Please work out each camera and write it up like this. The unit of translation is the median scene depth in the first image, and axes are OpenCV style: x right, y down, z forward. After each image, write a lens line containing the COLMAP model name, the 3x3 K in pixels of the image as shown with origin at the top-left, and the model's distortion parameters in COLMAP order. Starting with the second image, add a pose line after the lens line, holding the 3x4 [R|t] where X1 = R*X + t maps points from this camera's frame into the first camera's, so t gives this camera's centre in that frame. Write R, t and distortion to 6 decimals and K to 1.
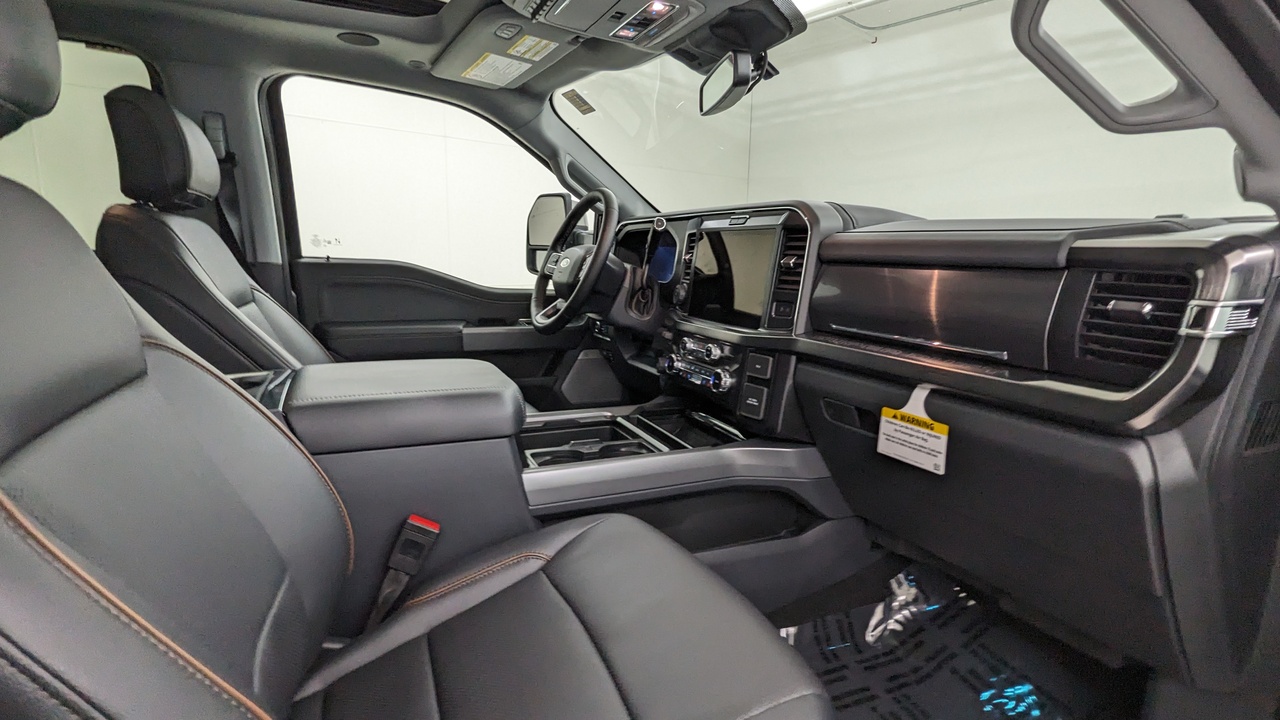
lens RADIAL K [[627.7, 0, 629.2], [0, 627.7, 364.1], [0, 0, 1]] dist [0.006864, 0.001811]
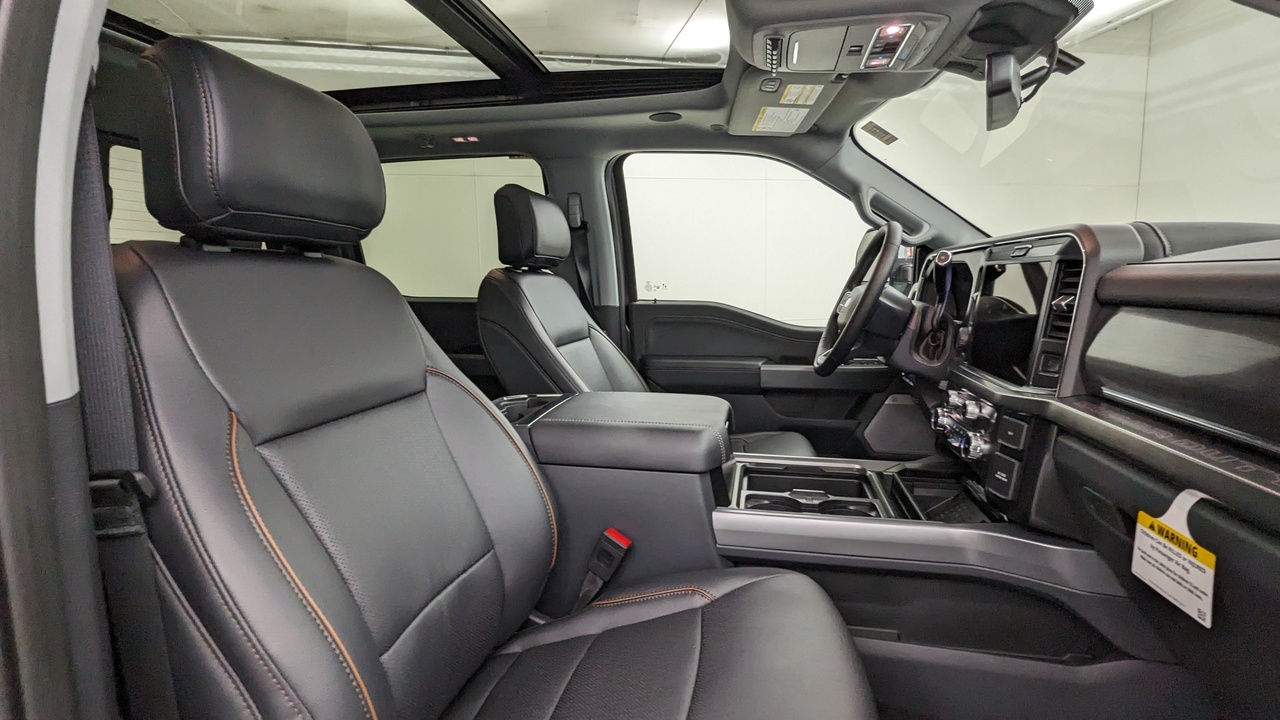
lens RADIAL K [[627.7, 0, 638.0], [0, 627.7, 363.6], [0, 0, 1]] dist [0.006864, 0.001811]
pose [[0.803316, 0.045246, -0.593832, 0.281568], [-0.073806, 0.996987, -0.023879, -0.029377], [0.590962, 0.063011, 0.804234, 0.064074]]
